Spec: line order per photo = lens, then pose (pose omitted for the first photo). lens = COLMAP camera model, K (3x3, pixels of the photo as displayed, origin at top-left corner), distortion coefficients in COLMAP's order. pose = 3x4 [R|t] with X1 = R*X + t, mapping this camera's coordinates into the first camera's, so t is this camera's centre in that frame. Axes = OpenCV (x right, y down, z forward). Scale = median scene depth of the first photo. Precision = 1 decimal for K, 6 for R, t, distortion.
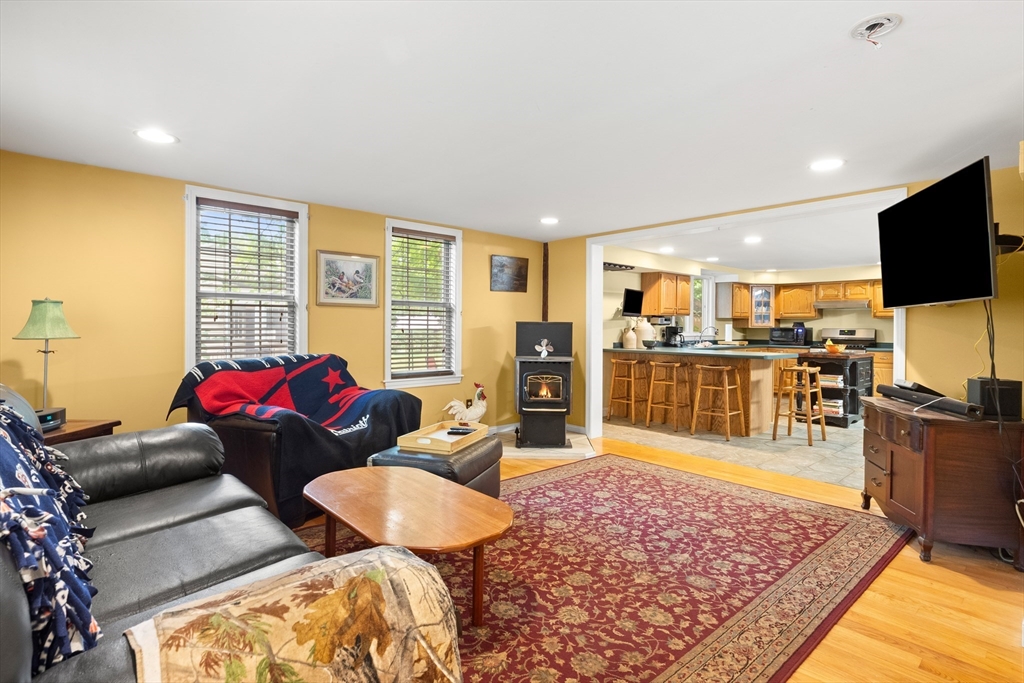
lens RADIAL K [[500.3, 0, 512.0], [0, 500.3, 341.5], [0, 0, 1]] dist [-0.004874, 0.000043]
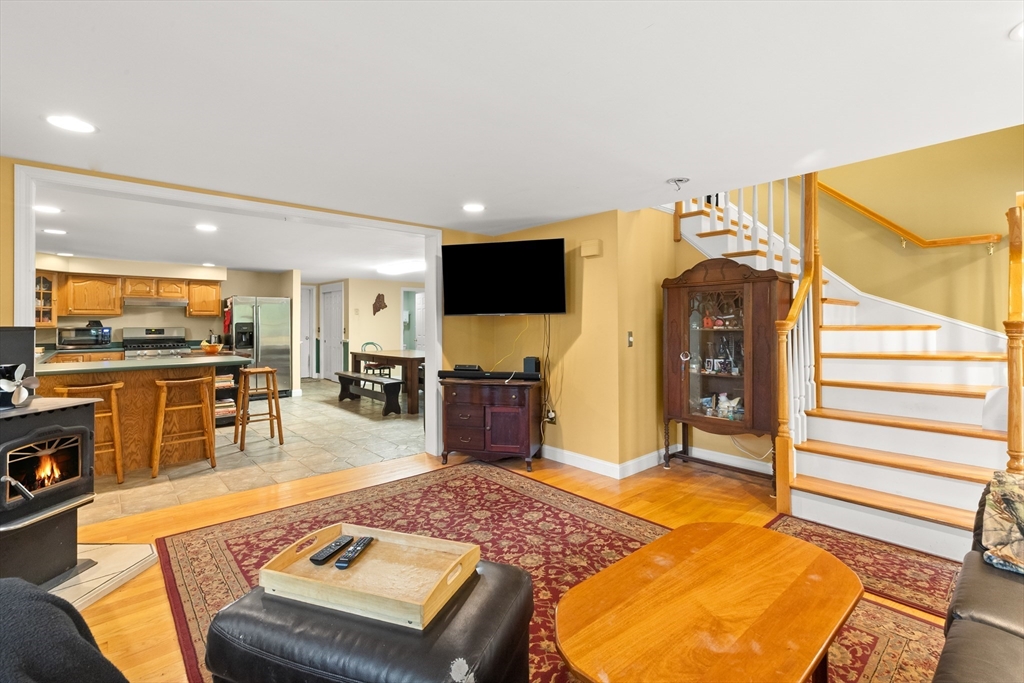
lens RADIAL K [[468.8, 0, 511.3], [0, 468.8, 322.9], [0, 0, 1]] dist [0.000674, -0.000129]
pose [[0.009915, -0.006201, 0.999932, -0.627147], [0.031899, 0.999474, 0.005882, -0.052699], [-0.999442, 0.031839, 0.010108, 0.906261]]
